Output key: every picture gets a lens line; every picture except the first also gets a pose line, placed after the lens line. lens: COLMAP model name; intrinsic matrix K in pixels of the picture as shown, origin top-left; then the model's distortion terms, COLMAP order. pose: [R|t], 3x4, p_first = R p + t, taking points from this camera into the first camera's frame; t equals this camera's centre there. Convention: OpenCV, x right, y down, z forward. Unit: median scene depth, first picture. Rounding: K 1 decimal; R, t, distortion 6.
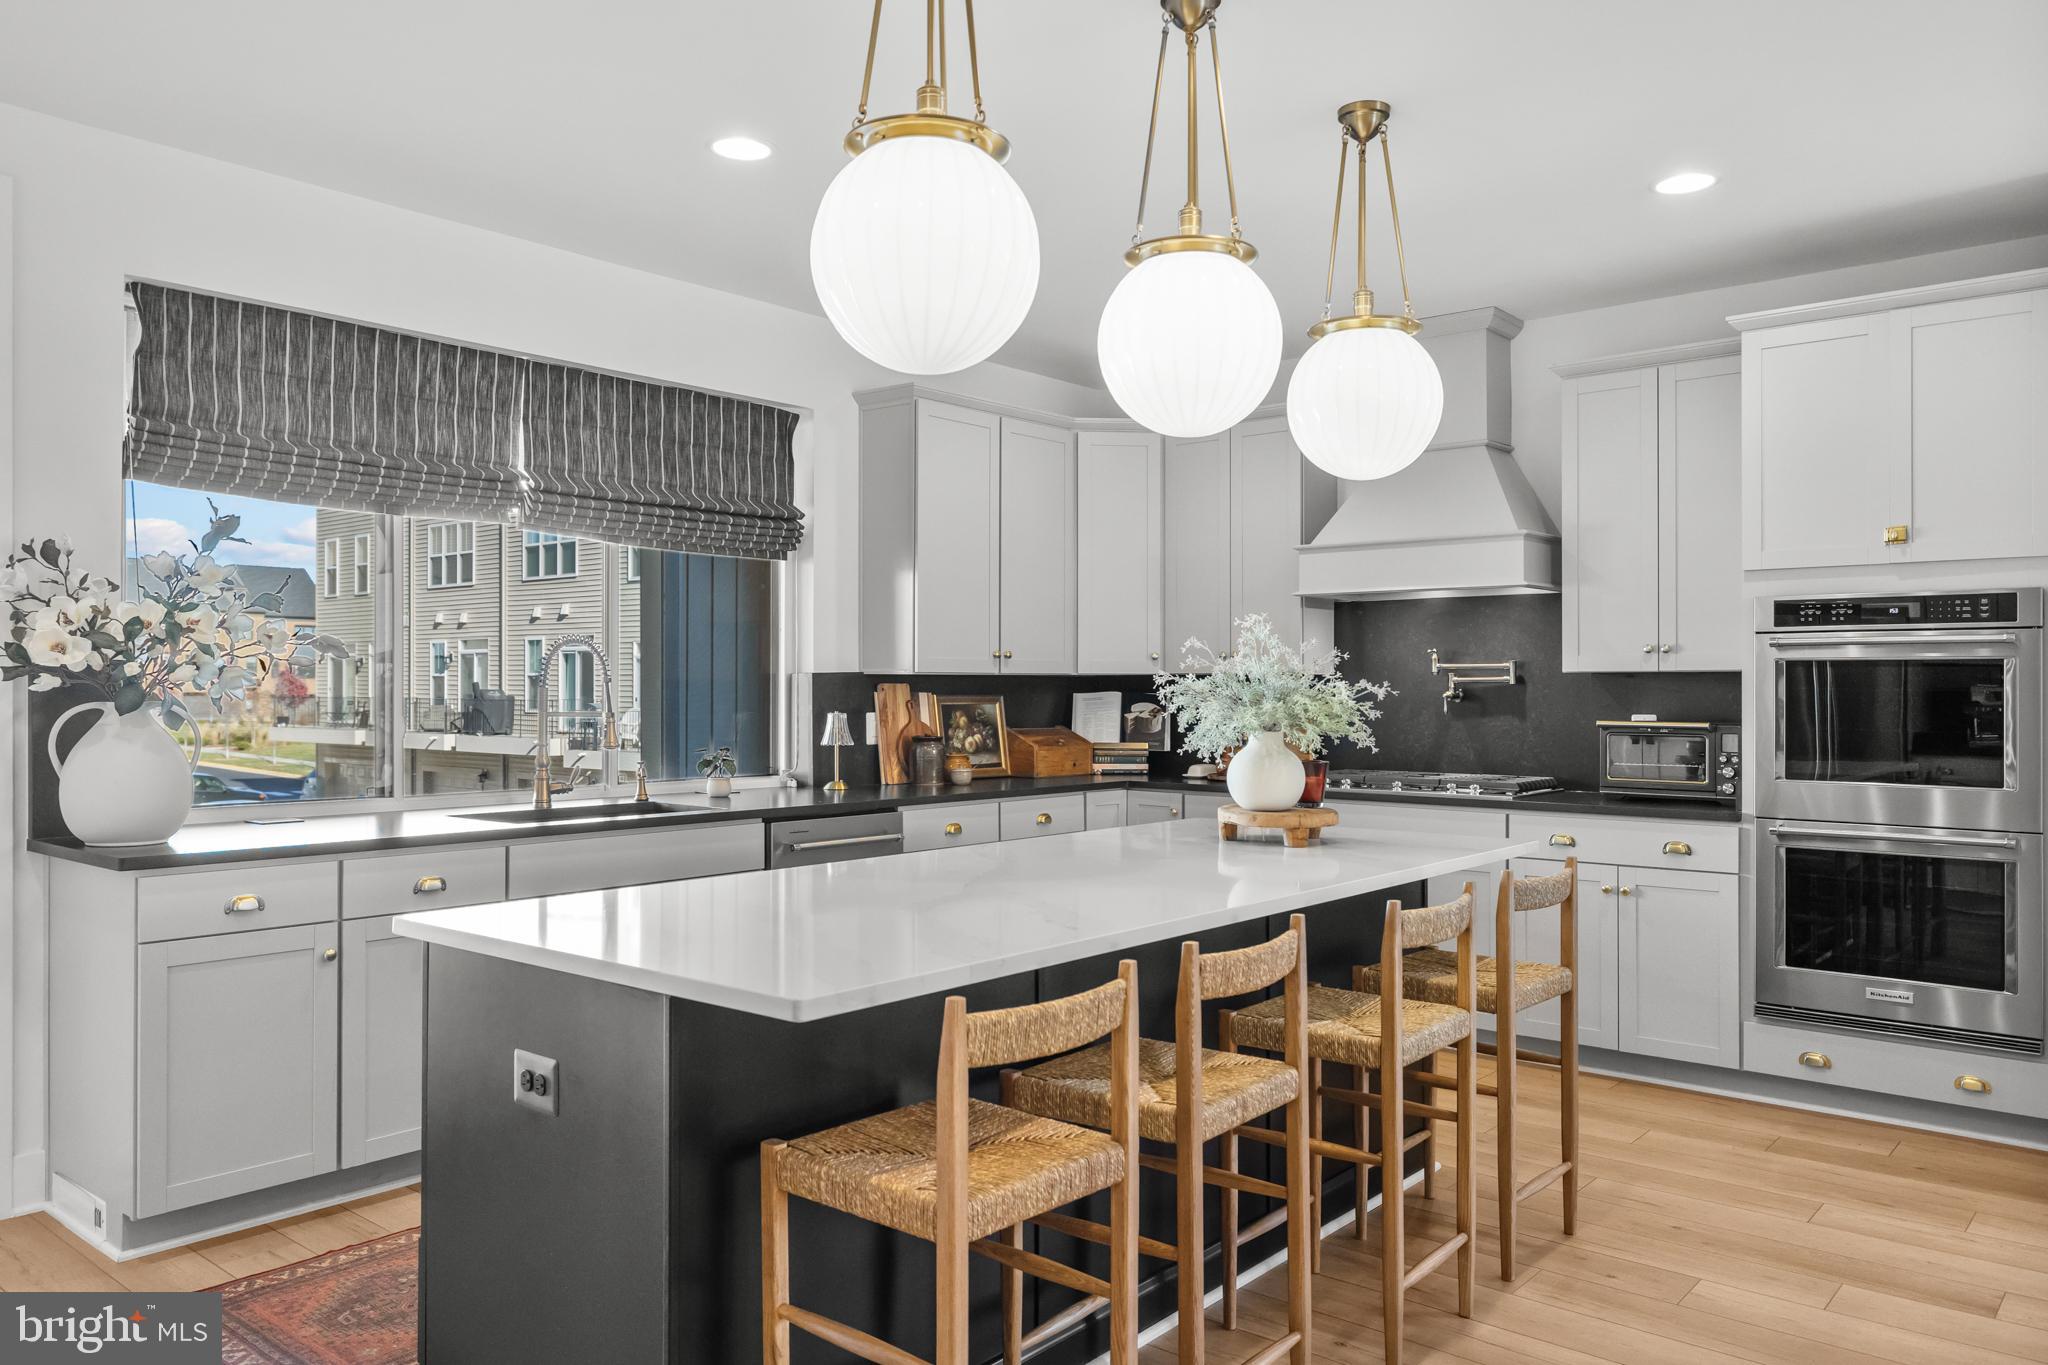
lens RADIAL K [[1483.0, 0, 1033.2], [0, 1483.0, 699.2], [0, 0, 1]] dist [0.004783, -0.004108]
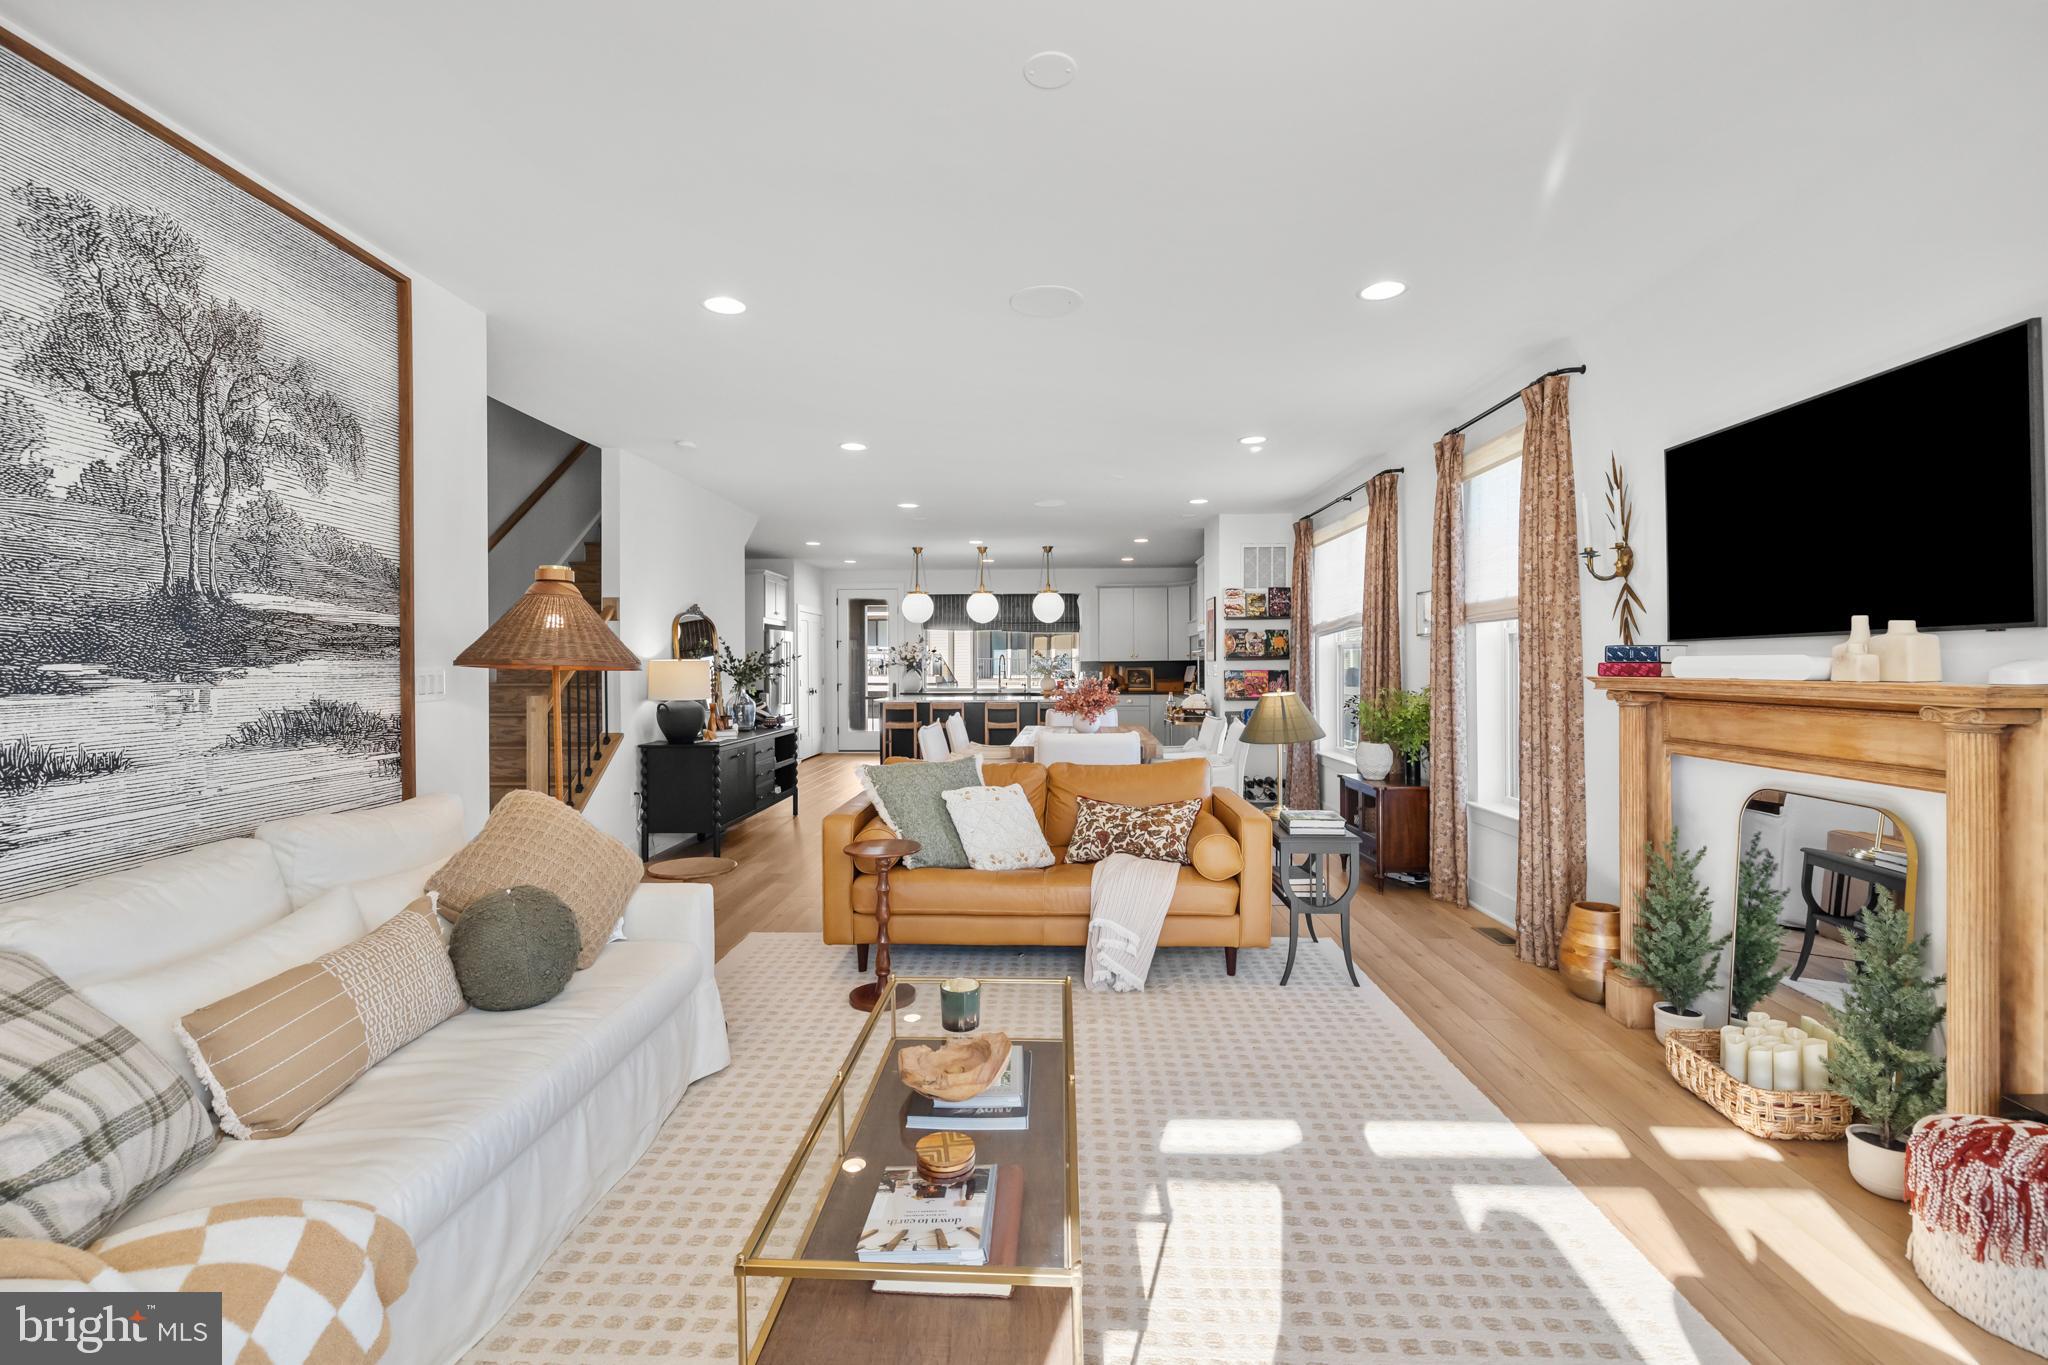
lens RADIAL K [[912.3, 0, 985.6], [0, 912.3, 661.3], [0, 0, 1]] dist [0.001843, 0.000153]
pose [[0.582585, -0.007279, -0.812737, 1.889330], [0.001304, 0.999967, -0.008022, 0.000191], [0.812769, 0.003614, 0.582575, -0.663435]]
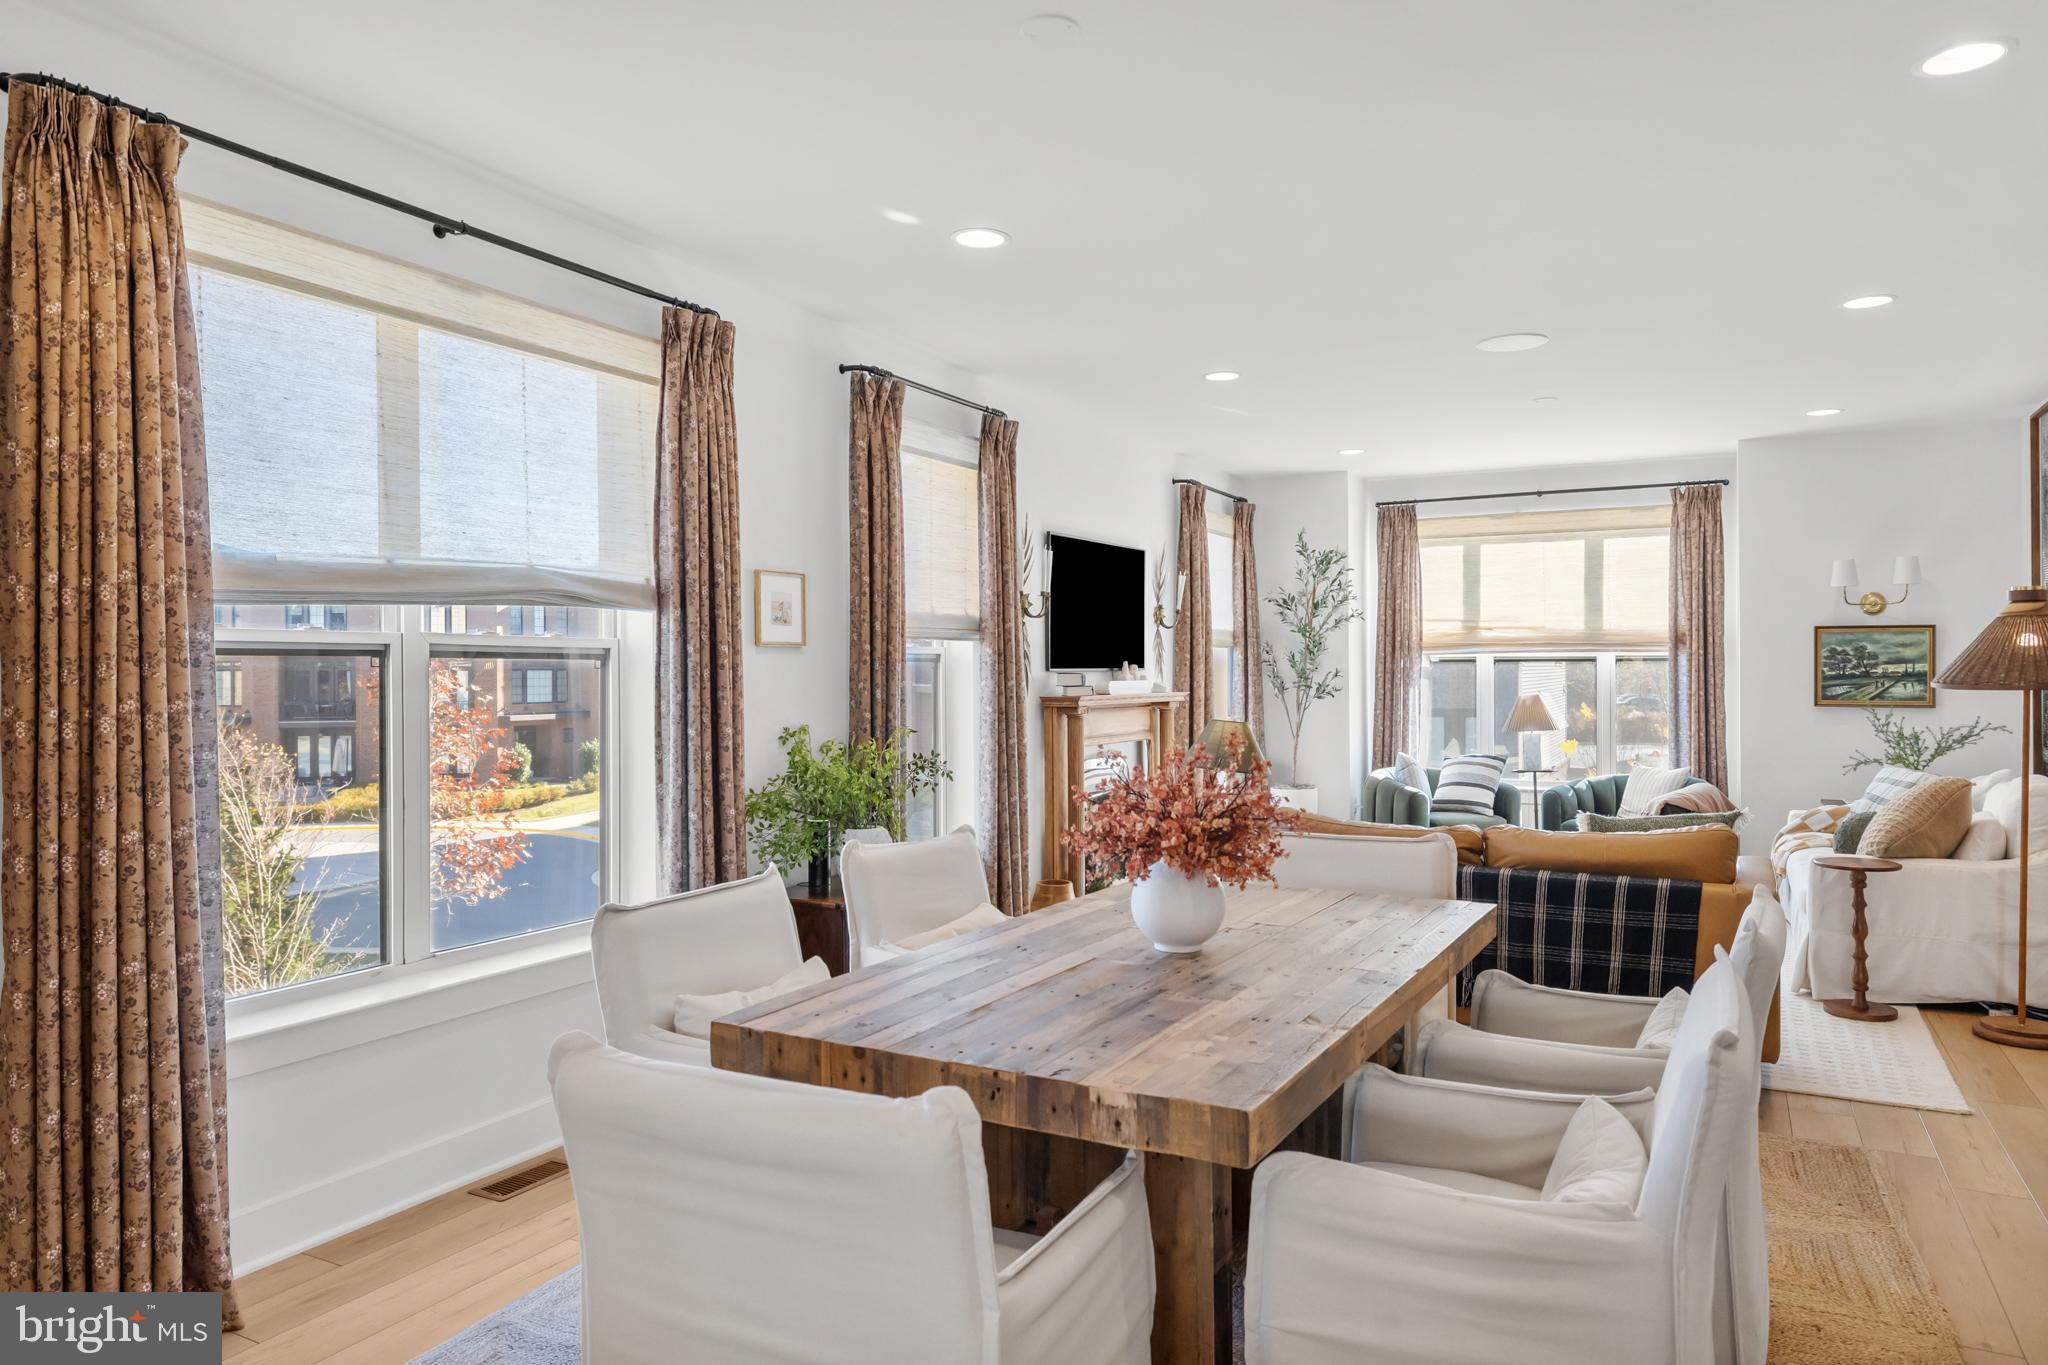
lens RADIAL K [[1304.2, 0, 1020.1], [0, 1304.2, 669.0], [0, 0, 1]] dist [-0.000183, -0.001124]
pose [[-0.204303, 0.002289, 0.978905, 0.299531], [0.008014, 0.999968, -0.000665, -0.019818], [-0.978875, 0.007709, -0.204315, 0.470769]]
